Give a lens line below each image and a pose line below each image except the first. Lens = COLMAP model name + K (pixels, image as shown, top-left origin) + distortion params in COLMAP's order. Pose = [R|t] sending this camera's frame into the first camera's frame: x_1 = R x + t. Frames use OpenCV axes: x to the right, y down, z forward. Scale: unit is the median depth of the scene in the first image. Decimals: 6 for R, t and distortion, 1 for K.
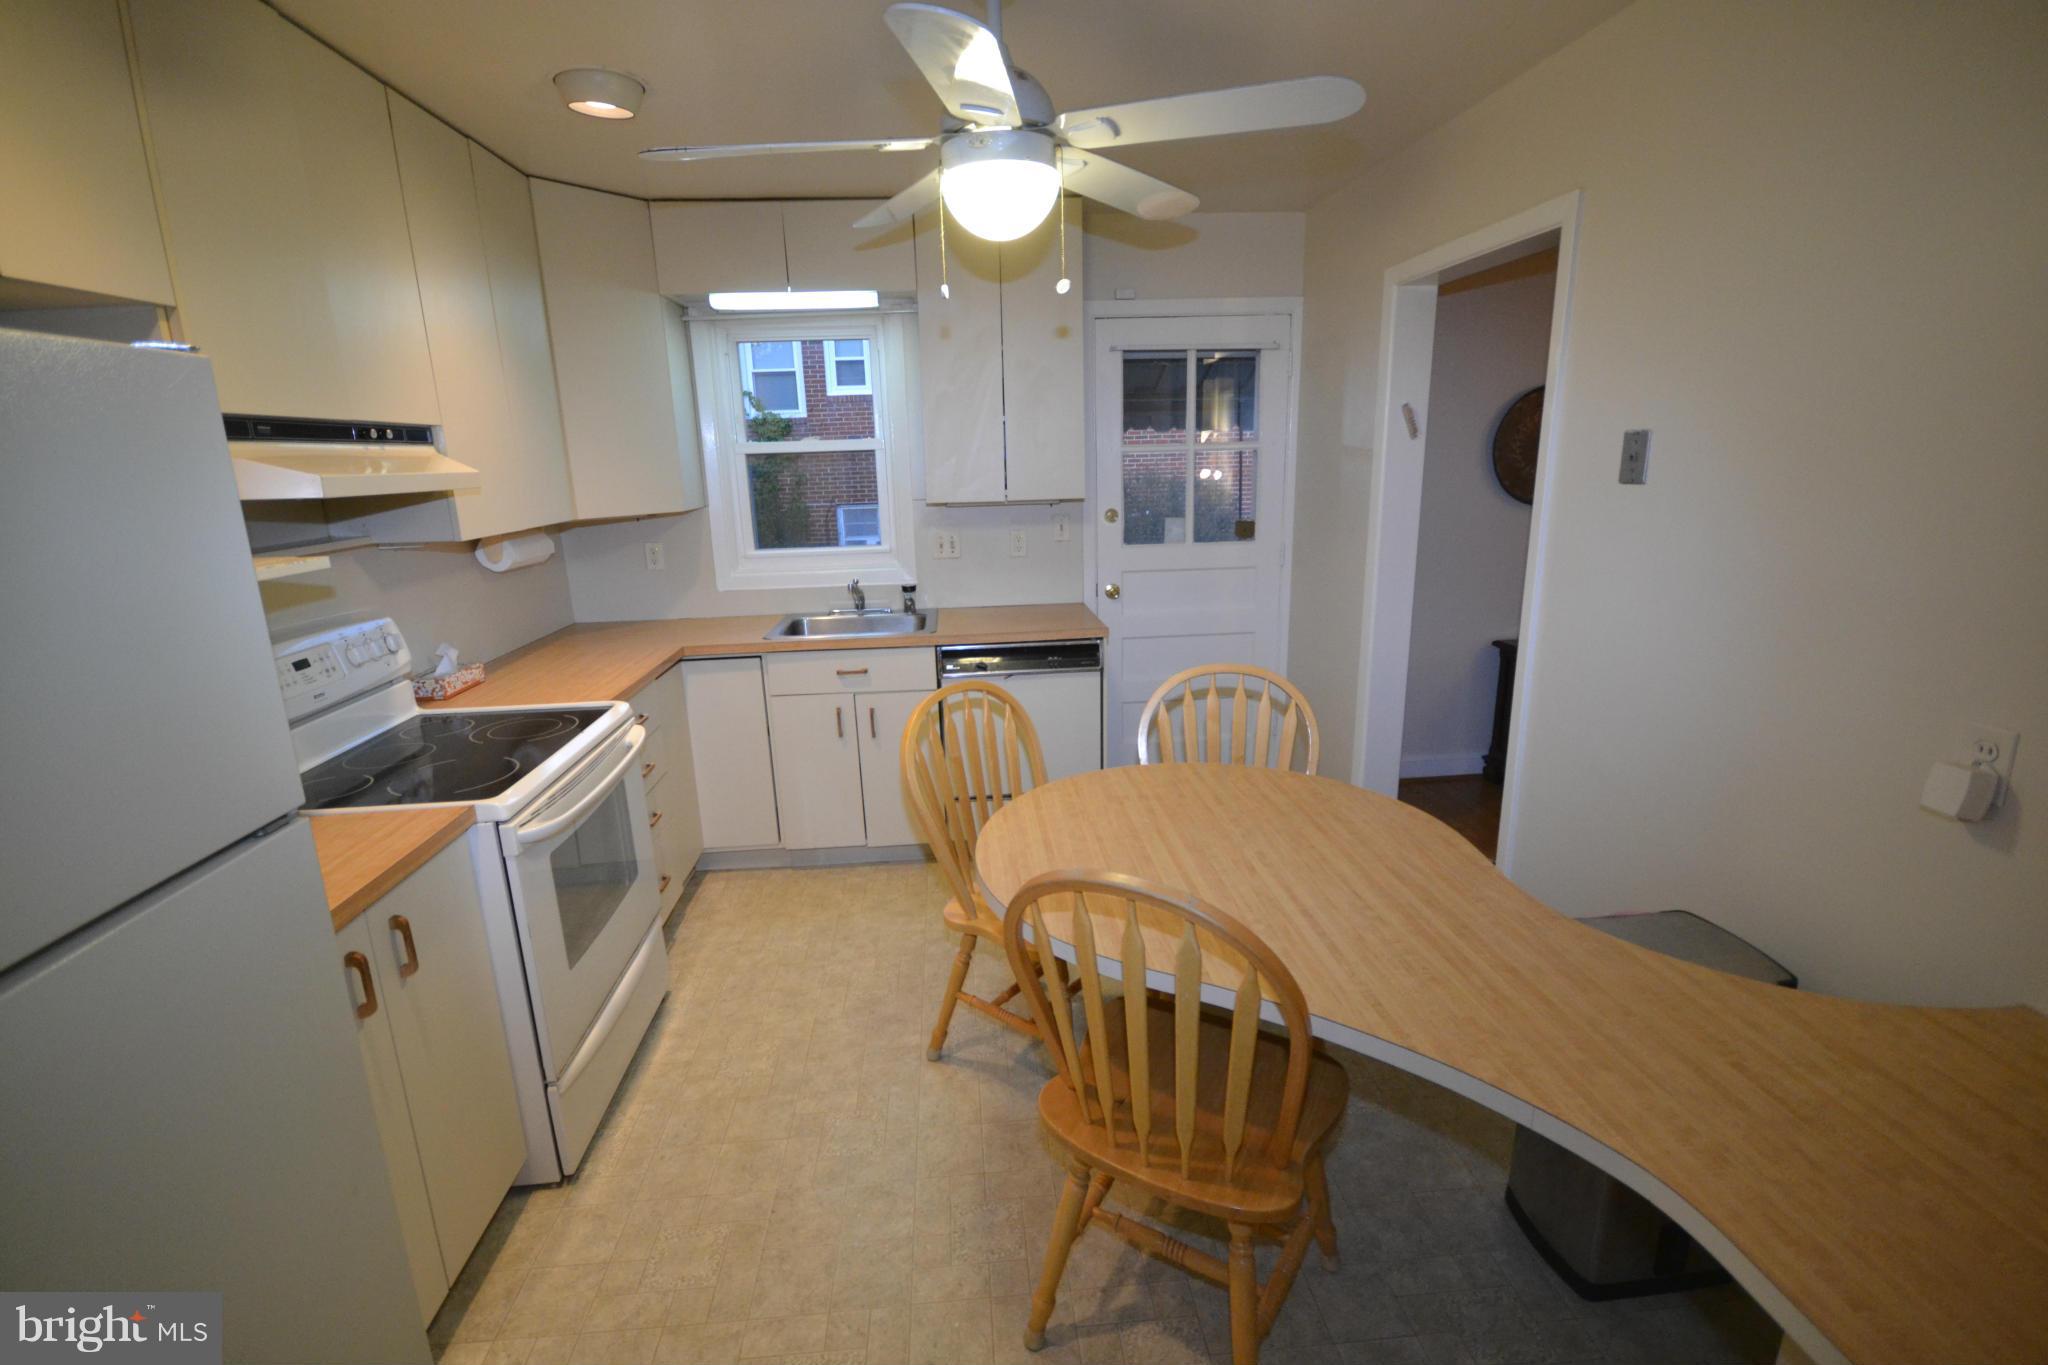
lens RADIAL K [[904.0, 0, 1016.6], [0, 904.0, 676.0], [0, 0, 1]] dist [-0.002362, -0.000014]
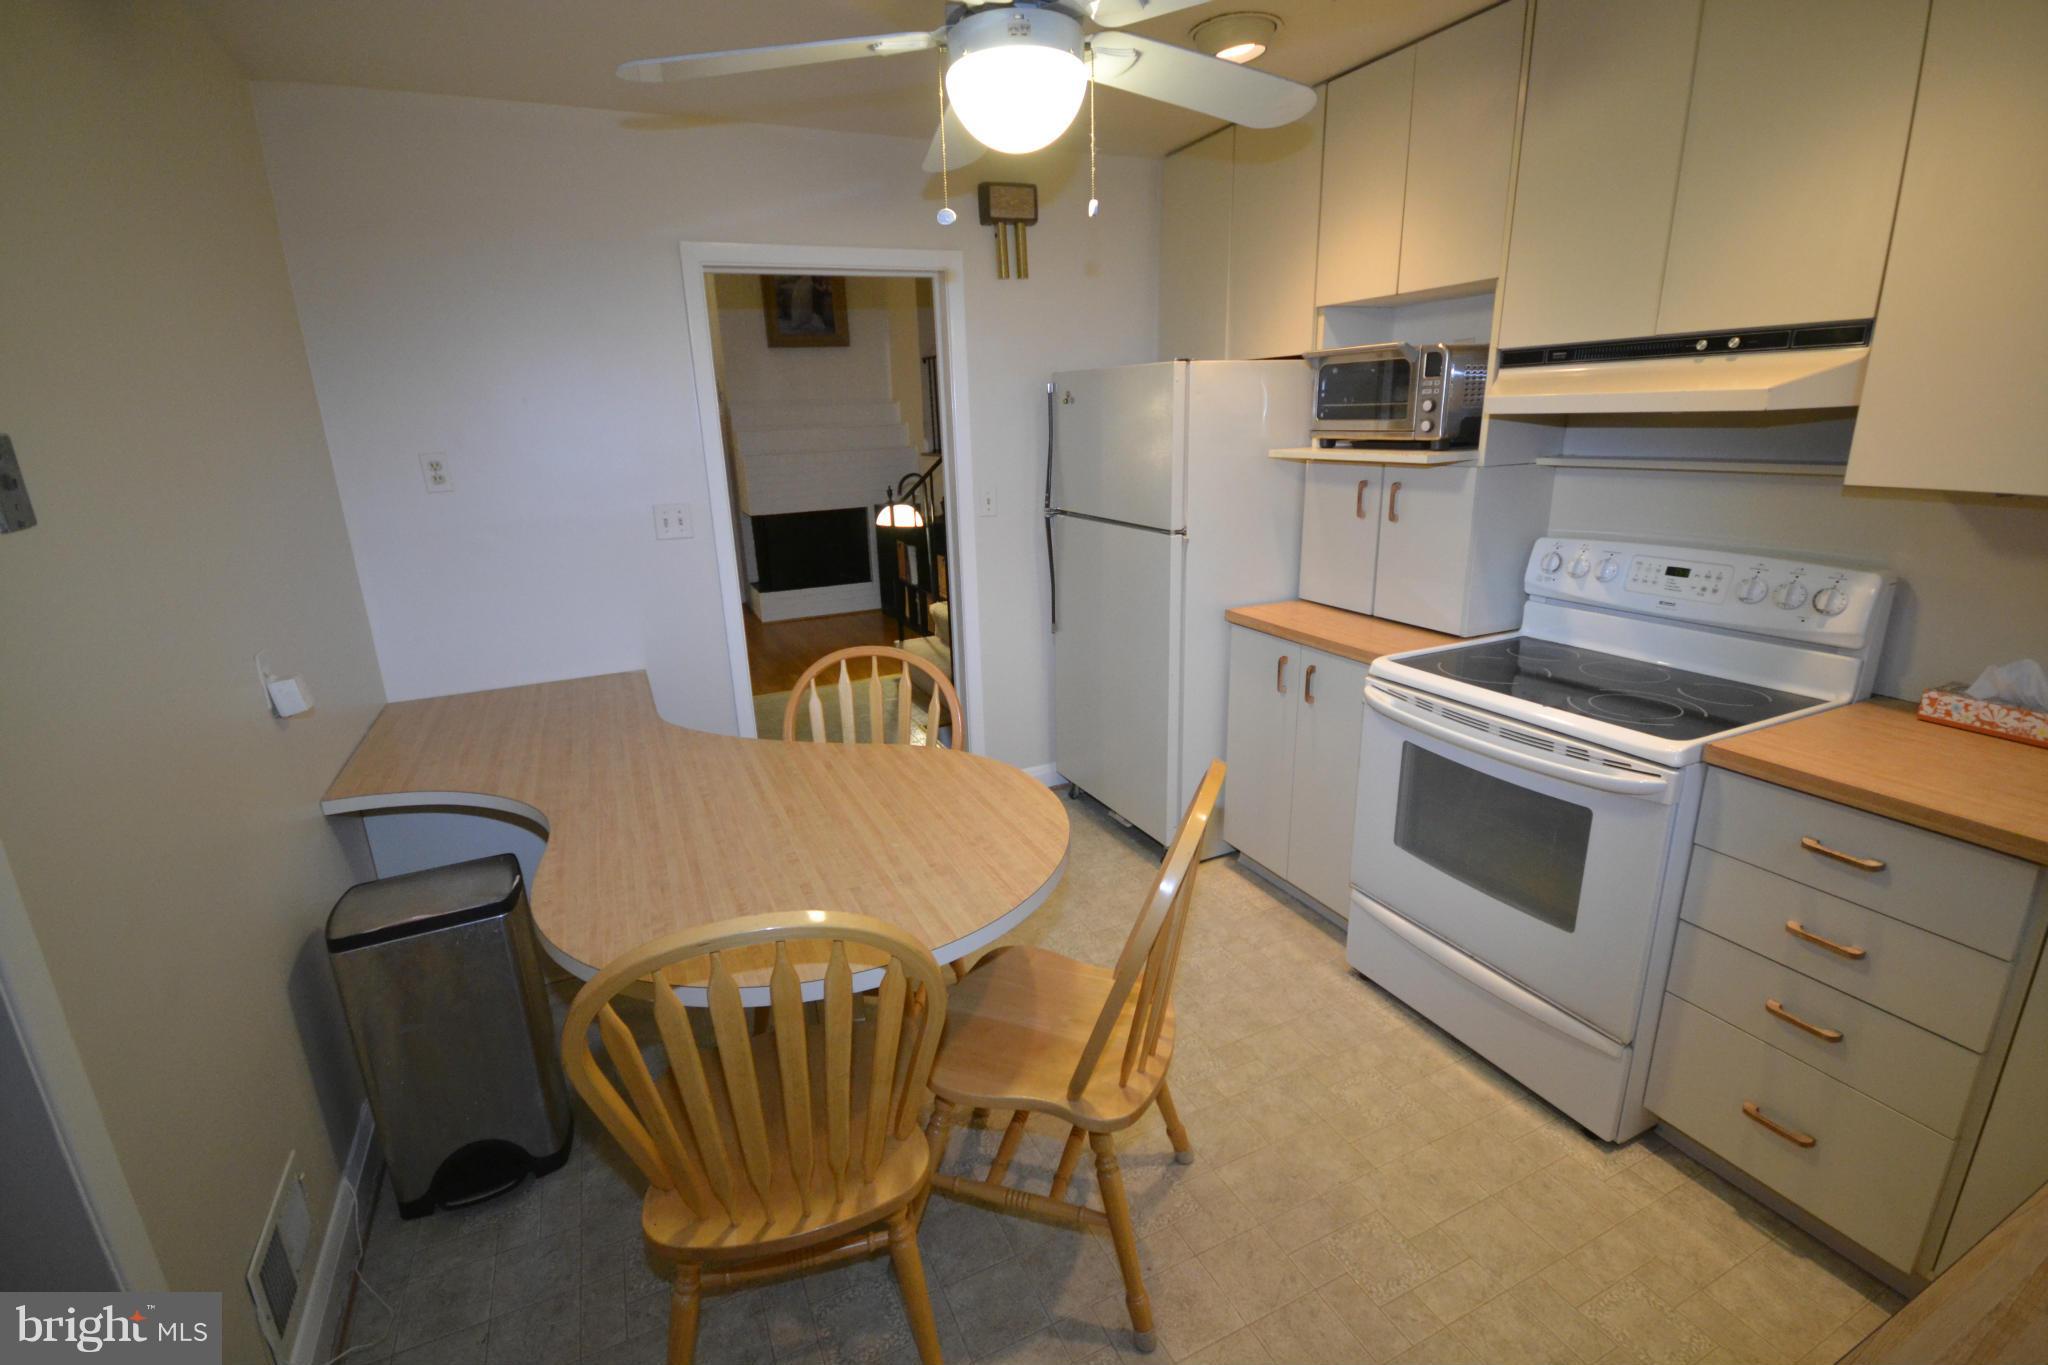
lens RADIAL K [[904.0, 0, 1016.6], [0, 904.0, 676.0], [0, 0, 1]] dist [-0.002362, -0.000014]
pose [[-0.935389, 0.151456, -0.319543, 0.281436], [-0.028864, 0.867919, 0.495866, -0.405263], [0.352440, 0.473051, -0.807471, 1.629686]]
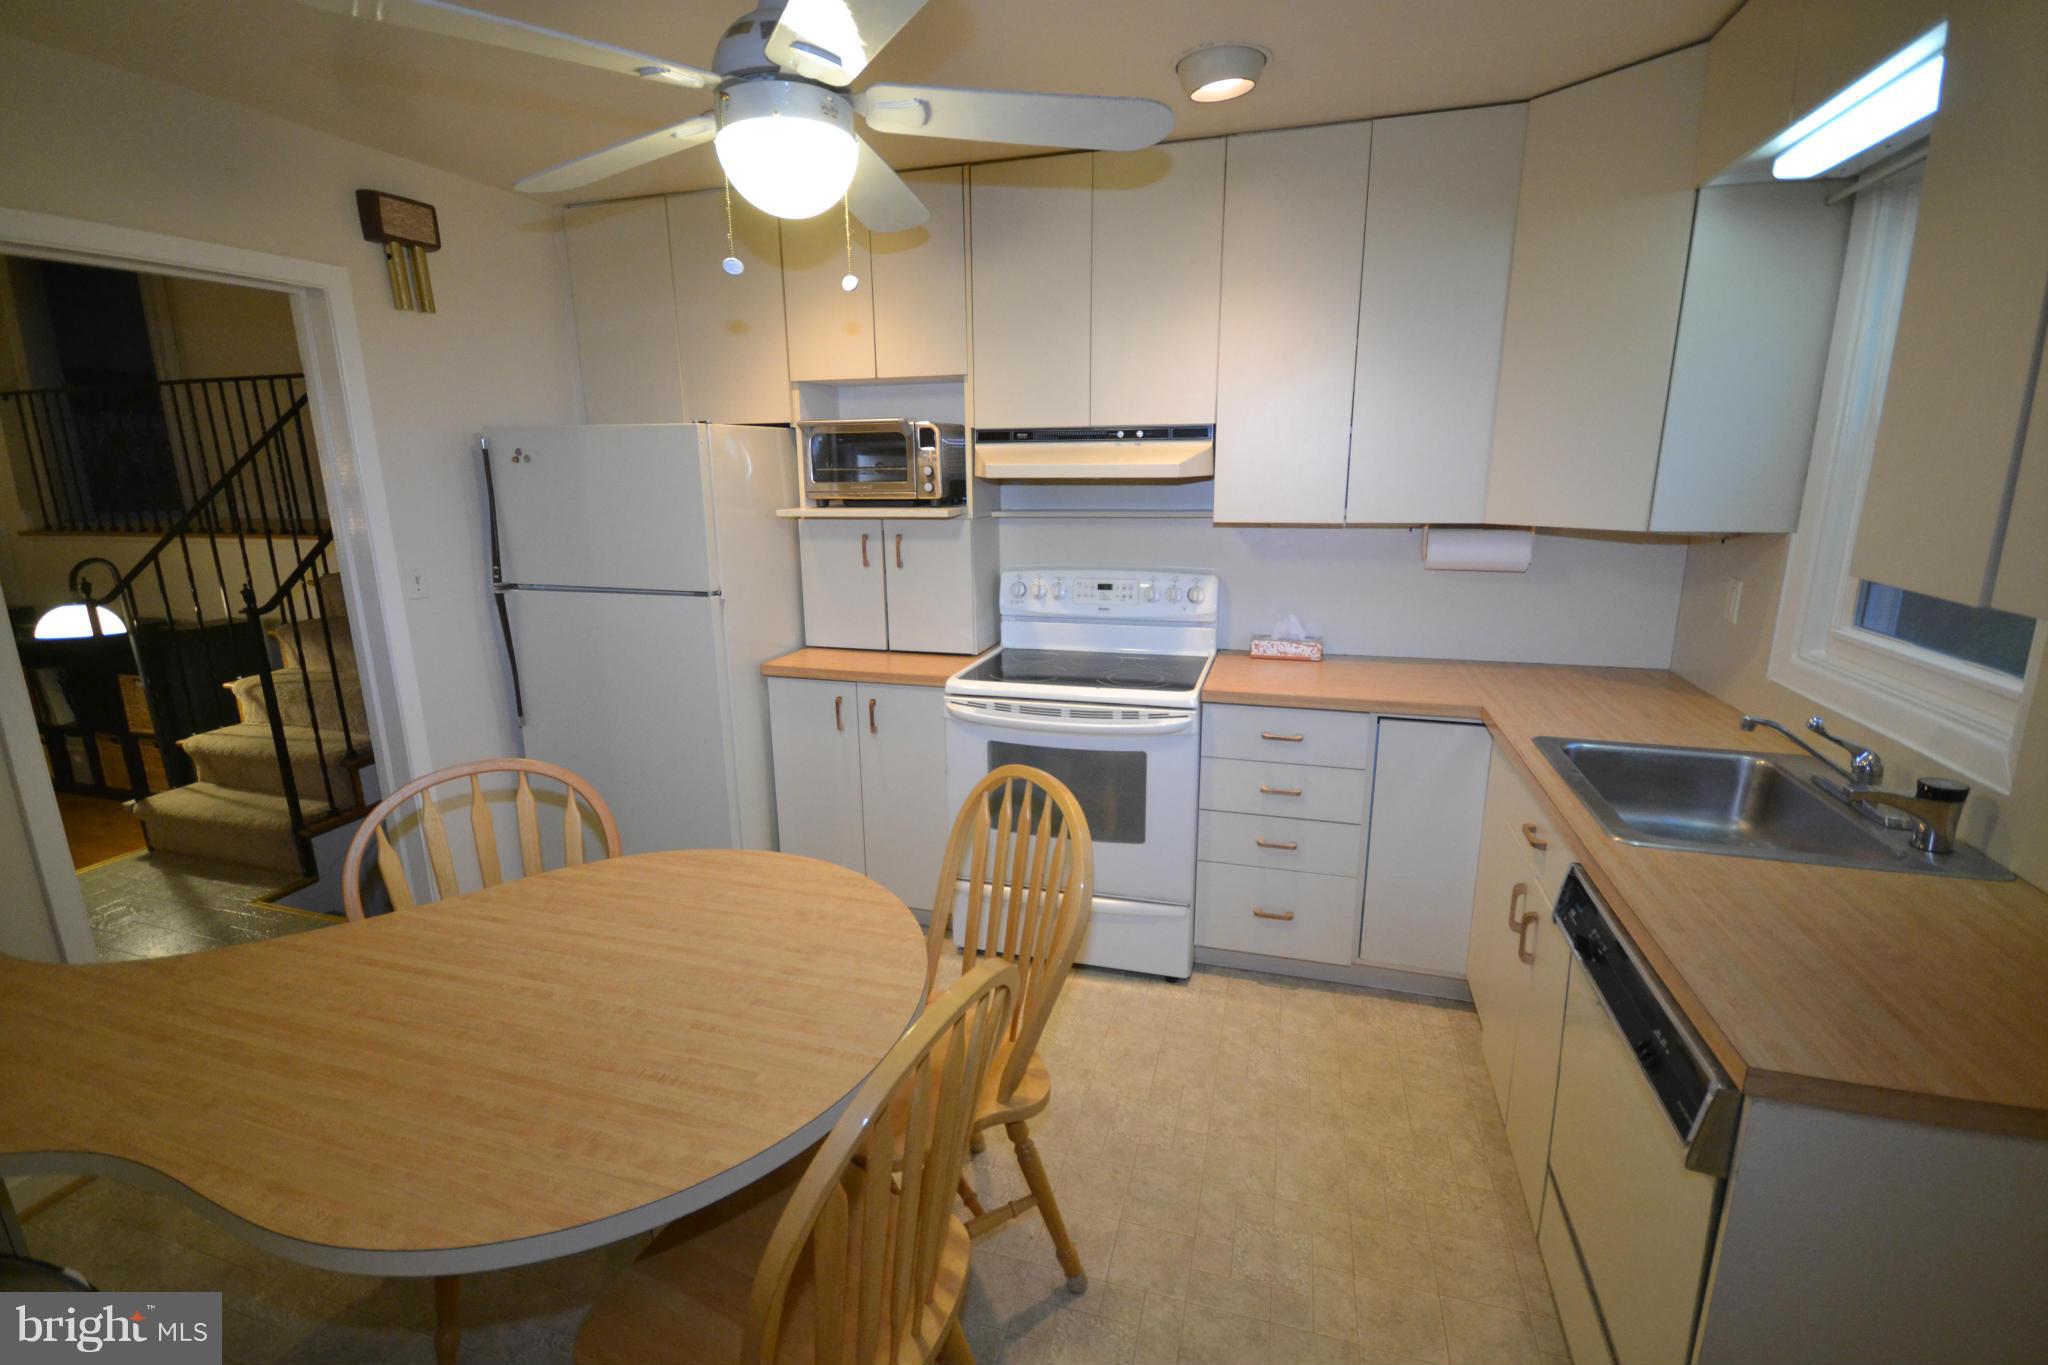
lens RADIAL K [[904.0, 0, 1016.6], [0, 904.0, 676.0], [0, 0, 1]] dist [-0.002362, -0.000014]
pose [[-0.361830, 0.243515, -0.899878, 0.667922], [-0.204292, 0.921106, 0.331403, -0.348026], [0.909585, 0.303749, -0.283535, 1.337658]]
